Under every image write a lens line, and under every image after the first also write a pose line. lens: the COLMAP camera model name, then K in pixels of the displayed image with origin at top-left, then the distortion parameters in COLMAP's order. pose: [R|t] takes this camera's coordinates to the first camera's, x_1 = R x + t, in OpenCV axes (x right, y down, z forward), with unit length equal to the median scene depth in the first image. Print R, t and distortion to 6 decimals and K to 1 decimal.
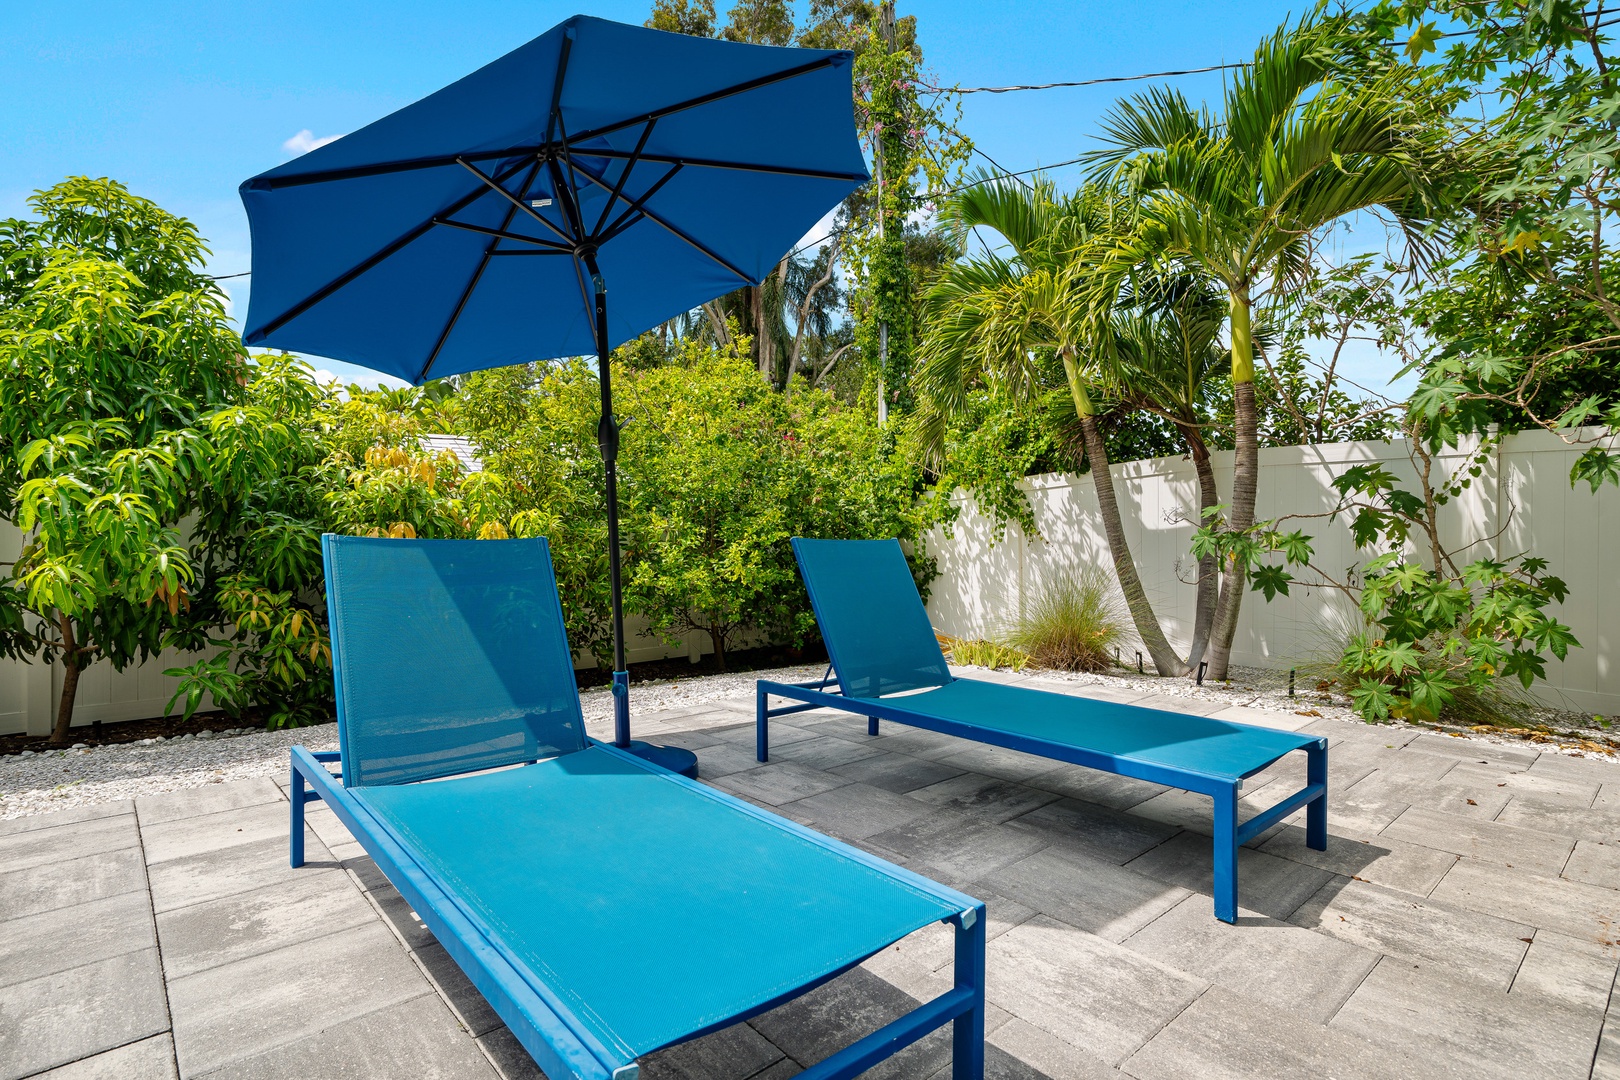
lens RADIAL K [[802.6, 0, 796.1], [0, 802.6, 537.5], [0, 0, 1]] dist [0.003271, -0.000261]
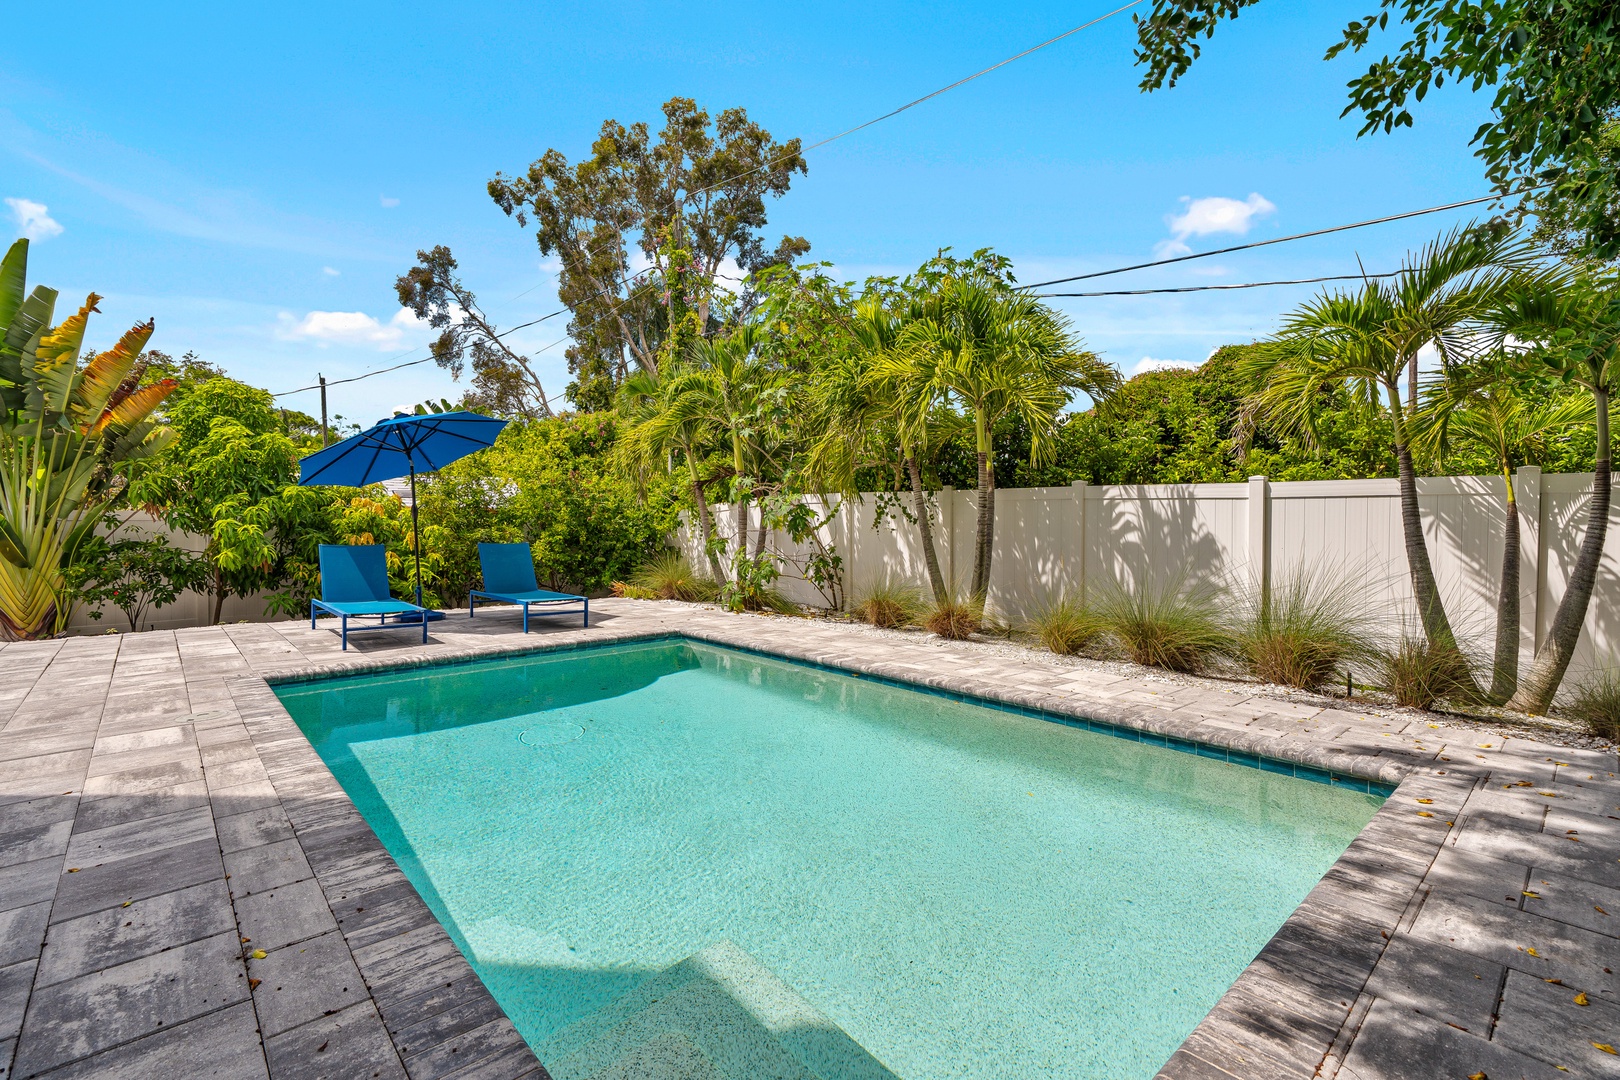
lens RADIAL K [[740.4, 0, 814.4], [0, 740.4, 533.3], [0, 0, 1]] dist [-0.004866, 0.003747]
pose [[0.999815, -0.003237, 0.018975, 0.737607], [0.003071, 0.999957, 0.008777, -0.032524], [-0.019002, -0.008717, 0.999781, -1.116244]]
